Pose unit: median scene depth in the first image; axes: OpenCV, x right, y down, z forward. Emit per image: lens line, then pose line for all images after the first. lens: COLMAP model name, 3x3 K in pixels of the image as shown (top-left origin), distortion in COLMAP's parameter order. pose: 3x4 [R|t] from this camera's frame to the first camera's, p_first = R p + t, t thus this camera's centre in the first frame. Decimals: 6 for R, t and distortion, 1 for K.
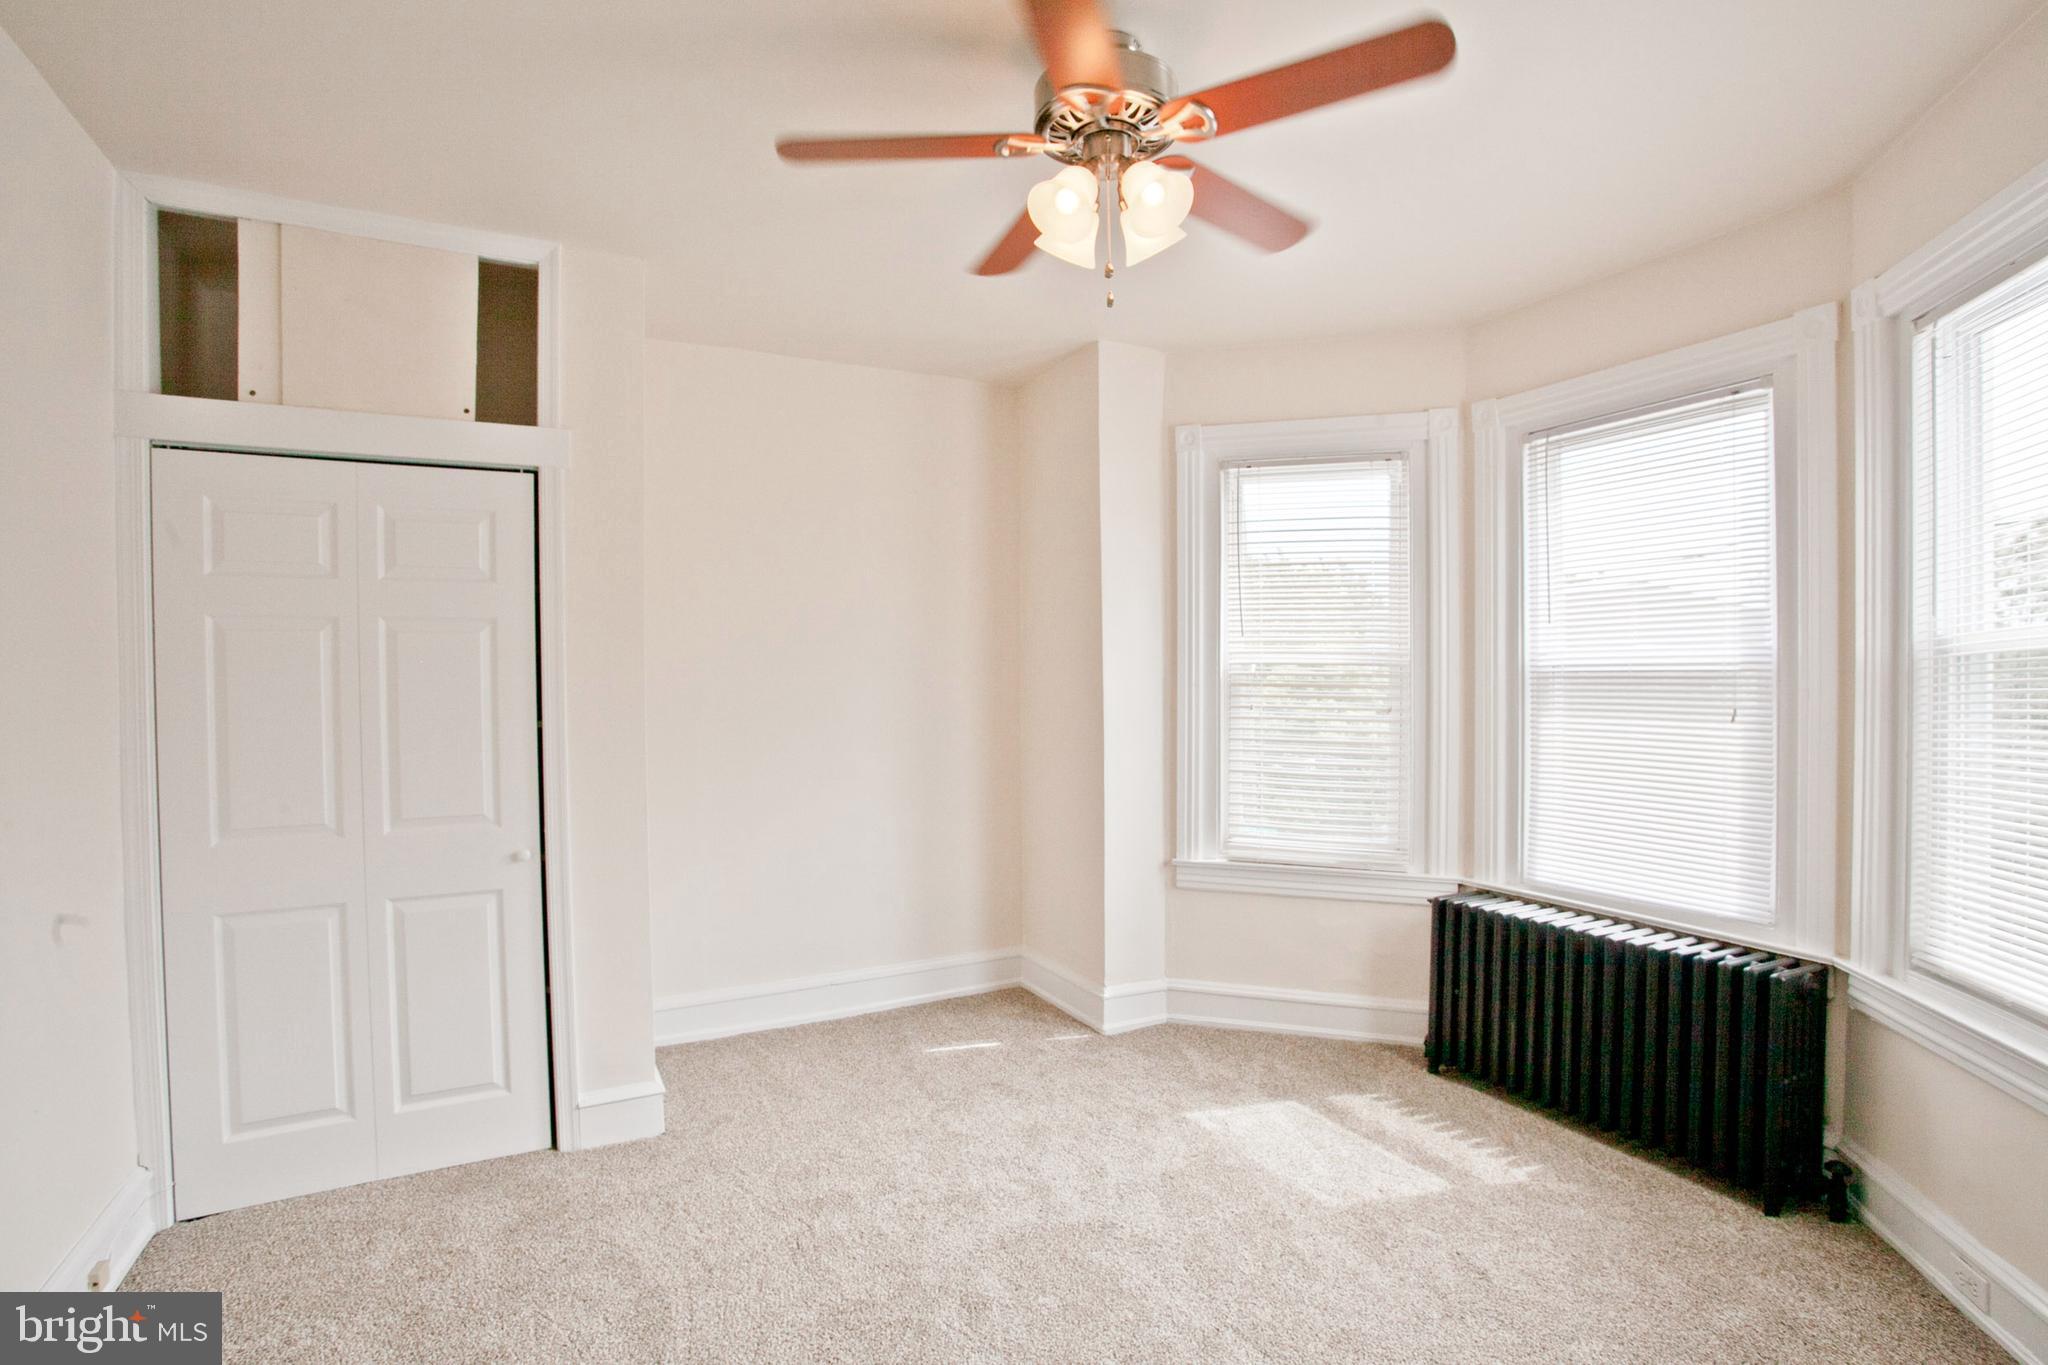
lens RADIAL K [[998.1, 0, 1024.0], [0, 998.1, 688.2], [0, 0, 1]] dist [-0.075399, 0.034501]
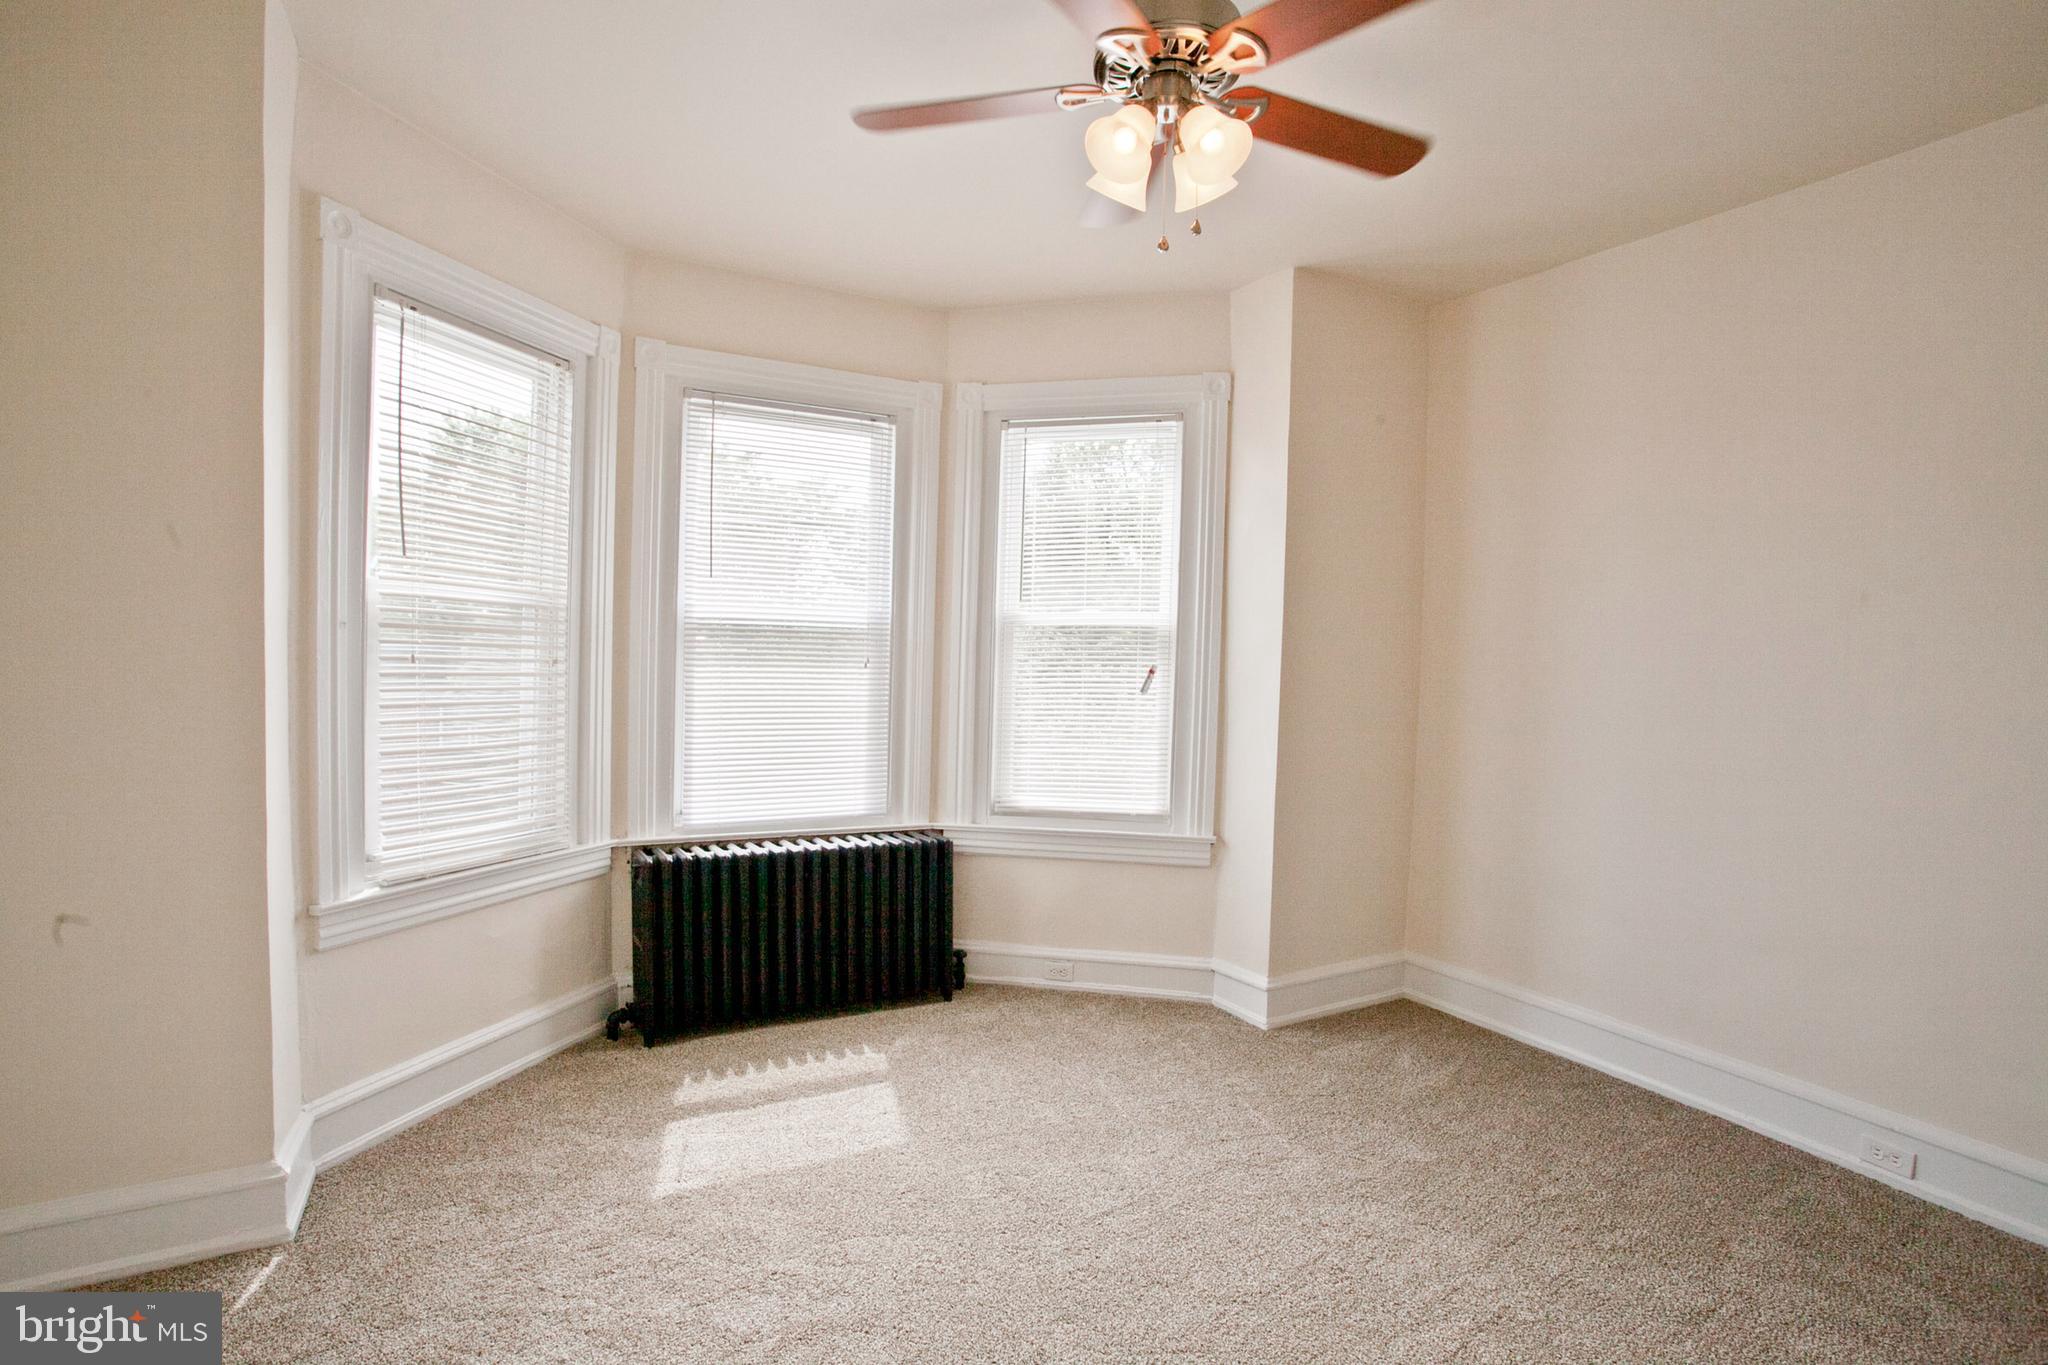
lens RADIAL K [[998.9, 0, 1024.7], [0, 998.9, 689.2], [0, 0, 1]] dist [-0.081073, 0.035725]
pose [[-0.036849, -0.033479, 0.998760, -0.539542], [-0.014680, 0.999349, 0.032957, 0.013463], [-0.999213, -0.013448, -0.037316, 0.696781]]
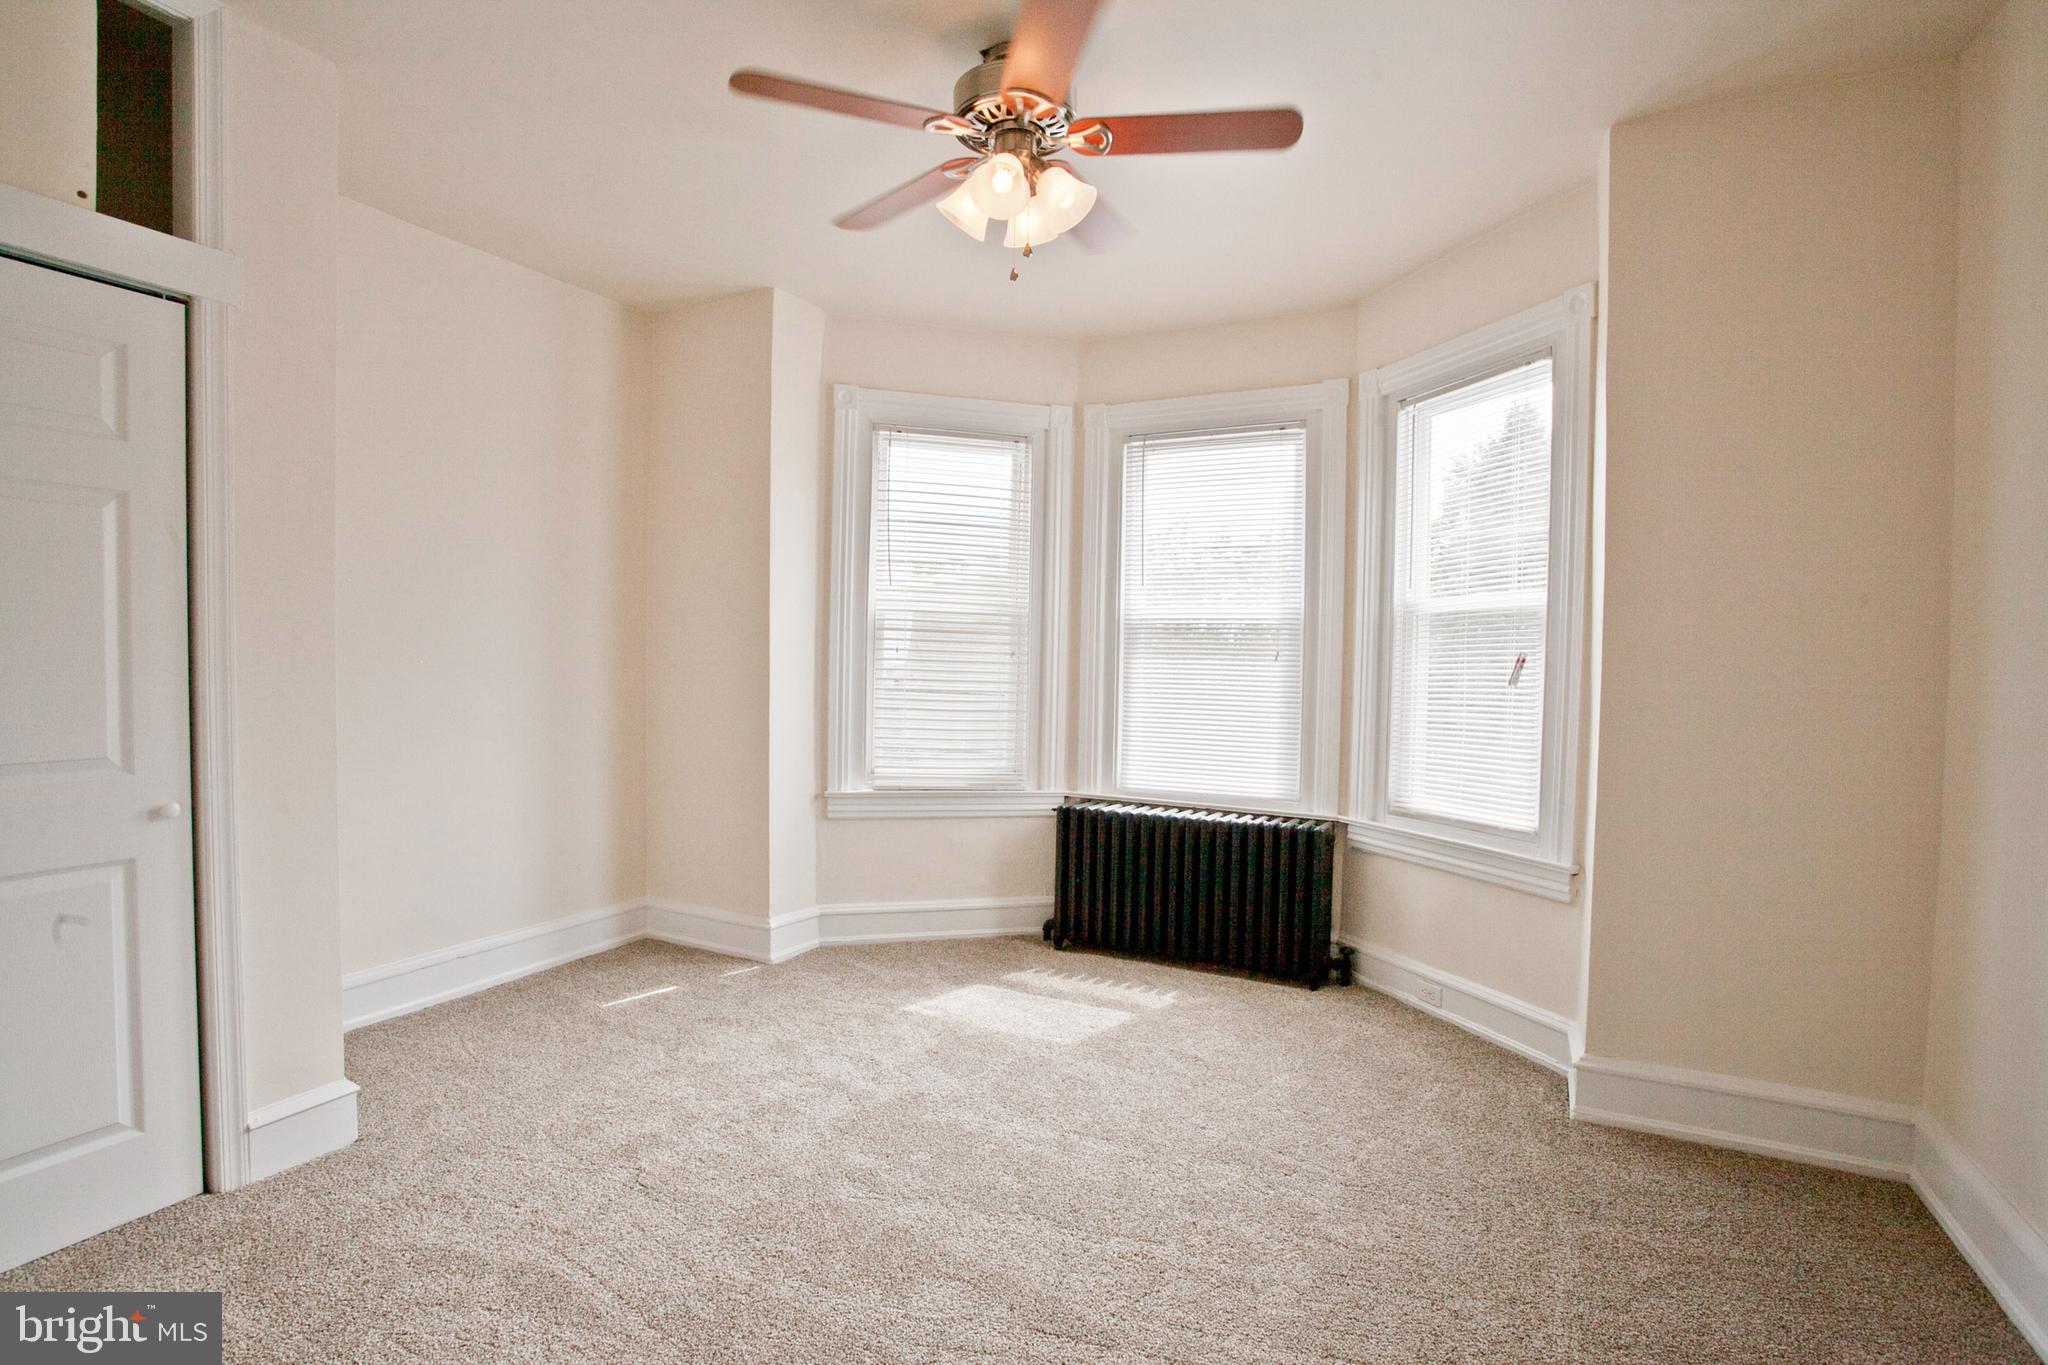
lens RADIAL K [[998.1, 0, 1024.0], [0, 998.1, 688.2], [0, 0, 1]] dist [-0.075399, 0.034501]
pose [[0.817694, 0.001491, 0.575652, -0.341388], [-0.015639, 0.999685, 0.019625, 0.044140], [-0.575441, -0.025050, 0.817460, 0.016166]]
